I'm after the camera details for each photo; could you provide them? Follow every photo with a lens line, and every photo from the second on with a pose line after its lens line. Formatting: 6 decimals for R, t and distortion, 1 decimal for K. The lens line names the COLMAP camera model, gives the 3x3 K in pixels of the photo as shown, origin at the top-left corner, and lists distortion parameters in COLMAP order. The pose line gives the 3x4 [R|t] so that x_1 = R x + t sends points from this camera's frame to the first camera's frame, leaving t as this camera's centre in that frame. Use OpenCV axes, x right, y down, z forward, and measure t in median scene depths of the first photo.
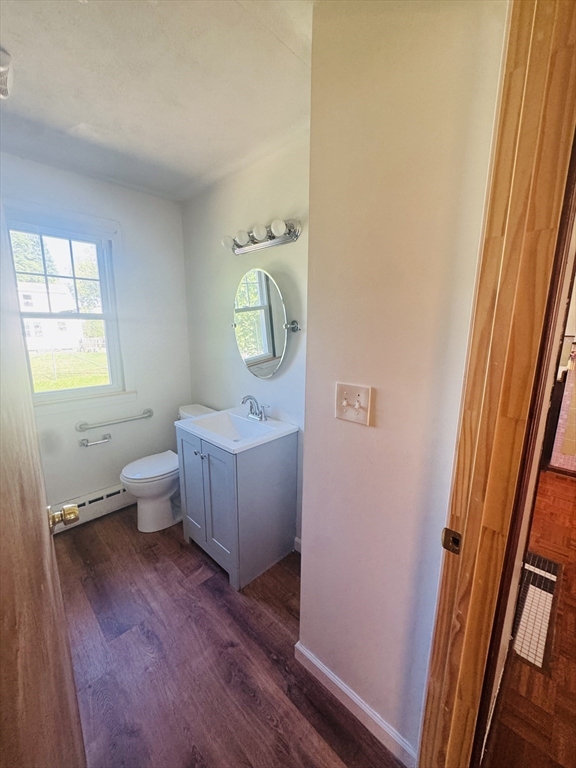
lens RADIAL K [[309.0, 0, 289.0], [0, 309.0, 383.7], [0, 0, 1]] dist [-0.003617, 0.000097]
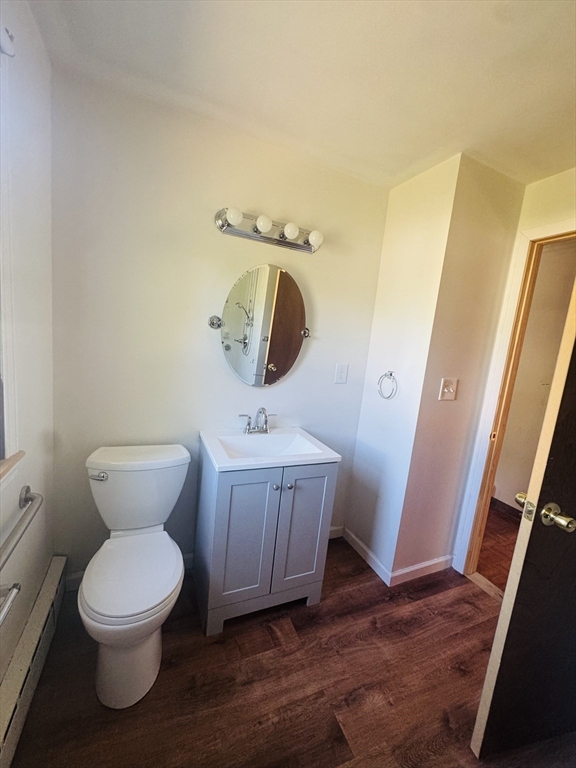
lens RADIAL K [[309.0, 0, 289.0], [0, 309.0, 383.7], [0, 0, 1]] dist [-0.003617, 0.000097]
pose [[0.379340, -0.108495, 0.918874, -1.138179], [0.078728, 0.993285, 0.084779, -0.123459], [-0.921902, 0.040181, 0.385334, 0.753701]]
